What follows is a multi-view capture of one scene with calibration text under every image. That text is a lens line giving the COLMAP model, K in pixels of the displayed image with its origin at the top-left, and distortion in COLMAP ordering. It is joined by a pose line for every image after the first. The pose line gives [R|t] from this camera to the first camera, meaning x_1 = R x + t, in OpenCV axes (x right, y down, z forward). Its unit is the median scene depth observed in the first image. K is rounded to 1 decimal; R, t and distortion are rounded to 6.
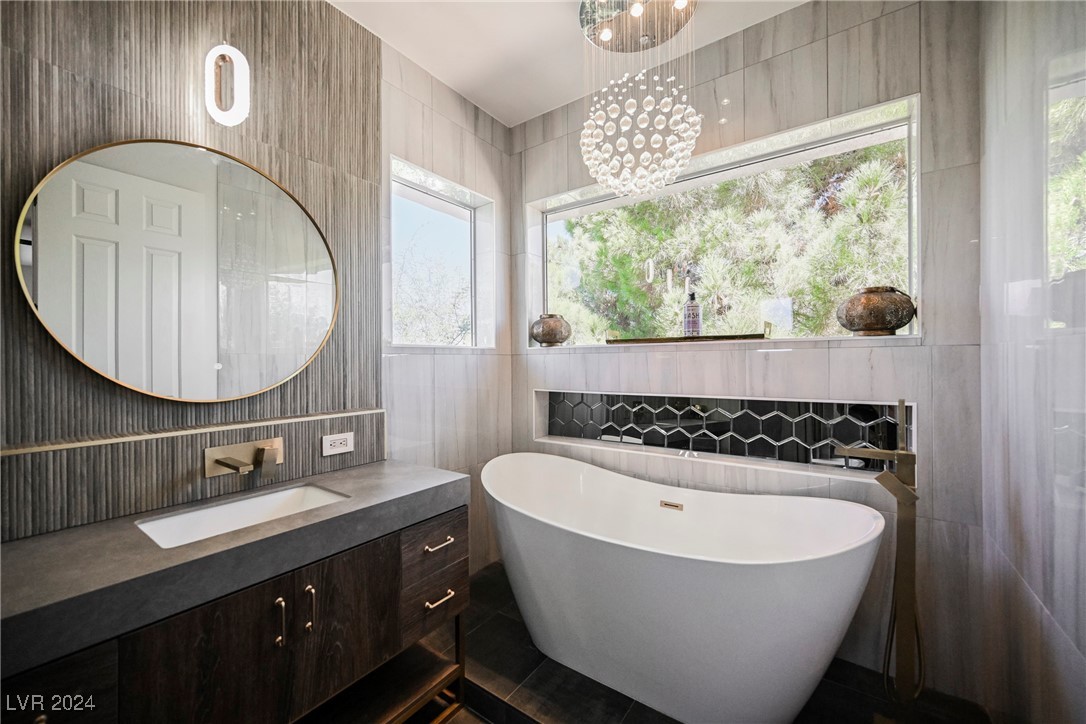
lens RADIAL K [[423.3, 0, 544.7], [0, 423.3, 362.5], [0, 0, 1]] dist [-0.000809, 0.000234]
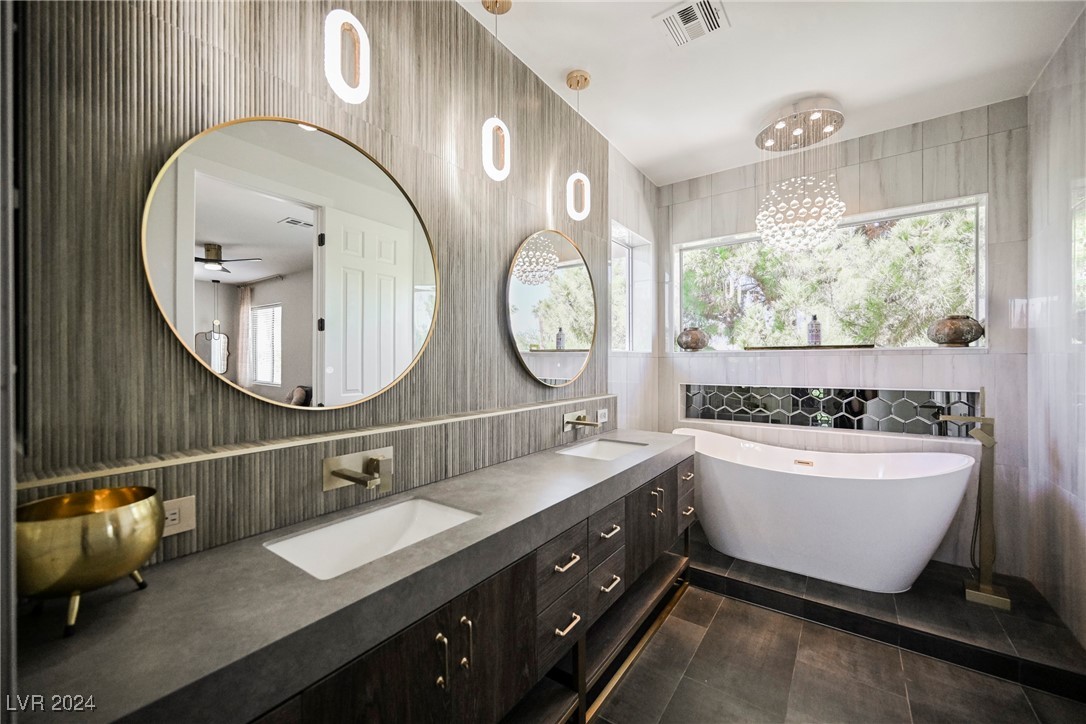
lens RADIAL K [[423.3, 0, 544.7], [0, 423.3, 362.5], [0, 0, 1]] dist [-0.000809, 0.000234]
pose [[0.999988, 0.004353, -0.002057, -0.687831], [-0.004355, 0.999990, -0.000699, 0.000706], [0.002054, 0.000707, 0.999998, -0.524730]]
